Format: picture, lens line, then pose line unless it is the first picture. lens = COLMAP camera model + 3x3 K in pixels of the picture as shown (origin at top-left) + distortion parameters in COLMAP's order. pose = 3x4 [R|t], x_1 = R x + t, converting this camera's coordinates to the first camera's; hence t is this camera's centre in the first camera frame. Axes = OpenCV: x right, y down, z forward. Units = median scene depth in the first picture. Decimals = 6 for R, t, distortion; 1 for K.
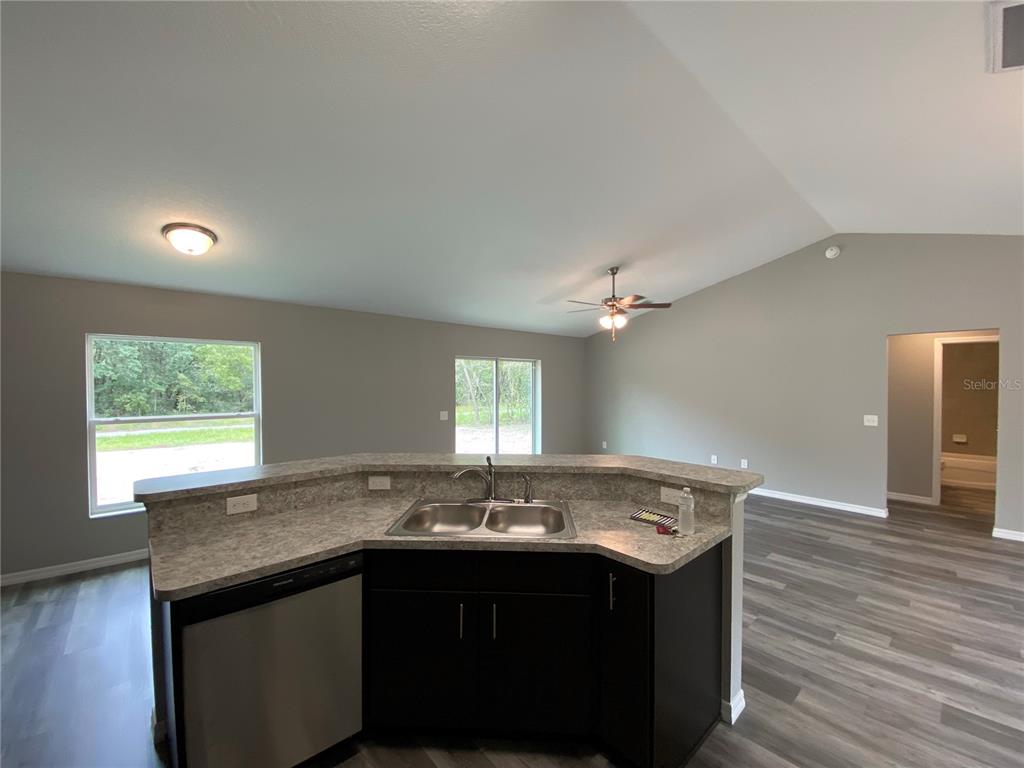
lens RADIAL K [[415.2, 0, 509.6], [0, 415.2, 387.3], [0, 0, 1]] dist [0.019240, -0.018940]
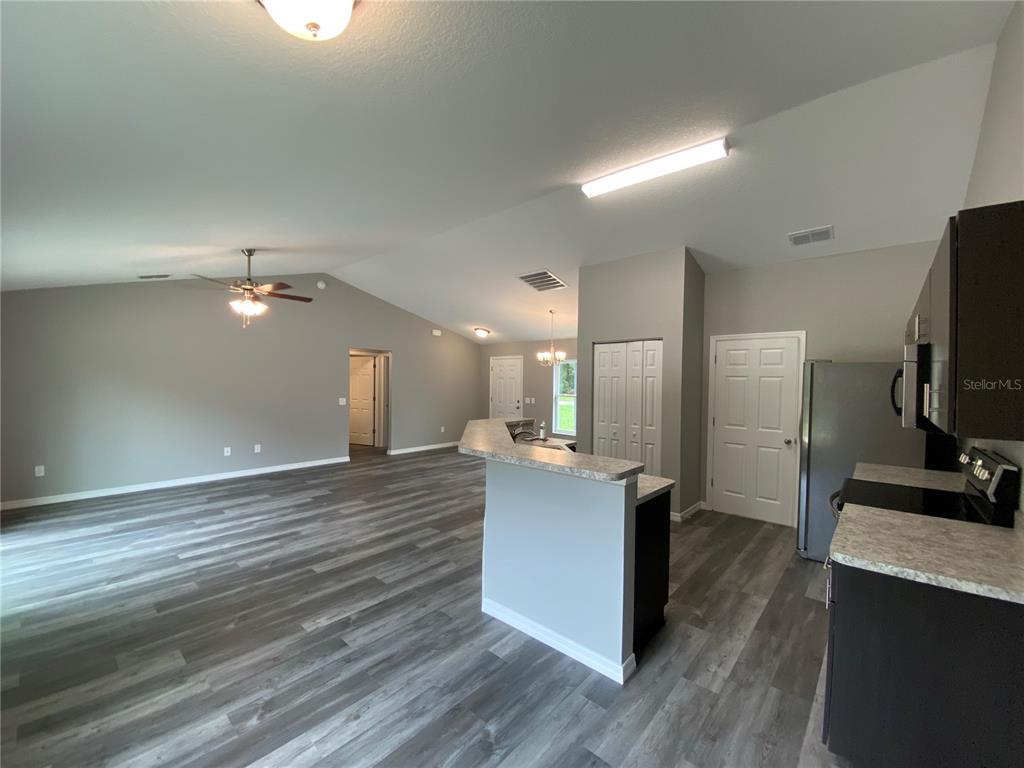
lens RADIAL K [[412.6, 0, 508.3], [0, 412.6, 386.5], [0, 0, 1]] dist [0.037158, -0.027500]
pose [[-0.108299, -0.015302, 0.994001, -0.850429], [-0.000410, 0.999882, 0.015348, -0.000786], [-0.994118, 0.001255, -0.108293, 0.625562]]
